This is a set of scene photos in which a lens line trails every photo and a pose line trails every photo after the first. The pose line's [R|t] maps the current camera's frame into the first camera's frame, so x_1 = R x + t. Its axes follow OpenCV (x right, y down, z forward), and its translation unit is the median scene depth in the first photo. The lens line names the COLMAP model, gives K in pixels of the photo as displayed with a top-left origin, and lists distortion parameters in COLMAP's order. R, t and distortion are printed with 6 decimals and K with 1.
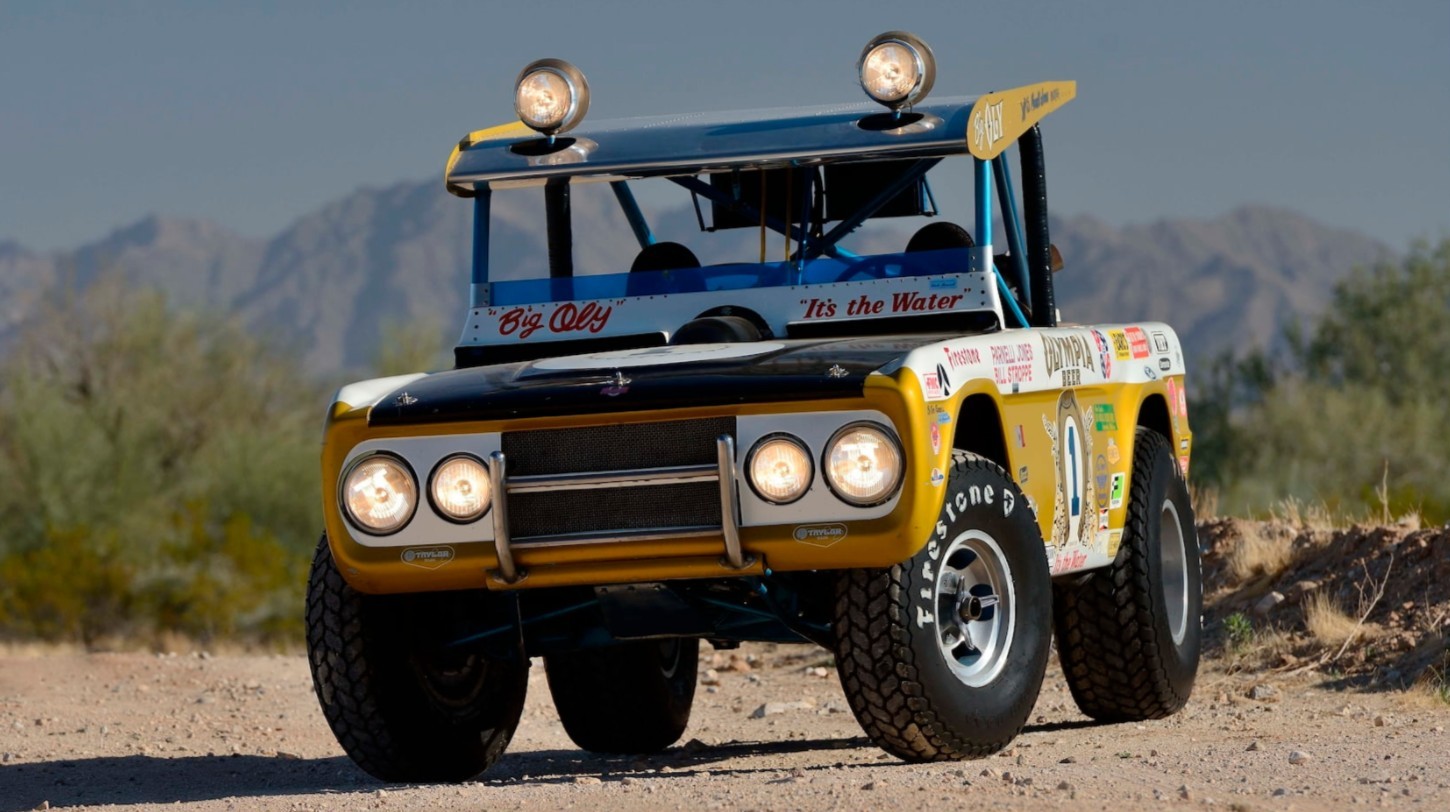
lens RADIAL K [[10656.5, 0, 724.9], [0, 10656.5, 405.6], [0, 0, 1]] dist [-0.124930, -25.435456]
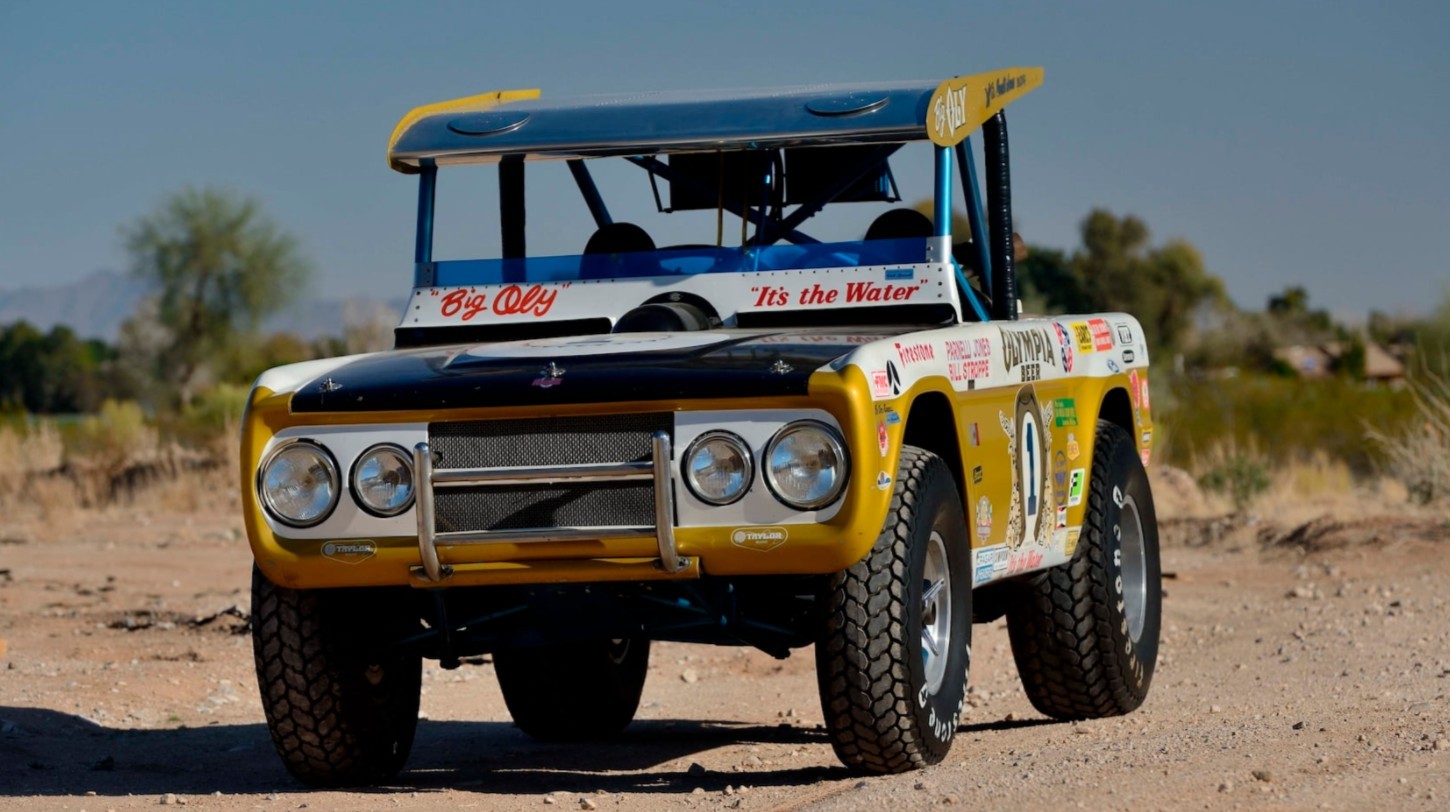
lens RADIAL K [[8120.2, 0, 725.1], [0, 8120.2, 405.7], [0, 0, 1]] dist [-0.192791, 16.938074]
pose [[0.999717, 0.021654, -0.009840, 0.012083], [-0.021540, 0.999701, 0.011551, -0.007589], [0.010087, -0.011336, 0.999885, 0.261625]]
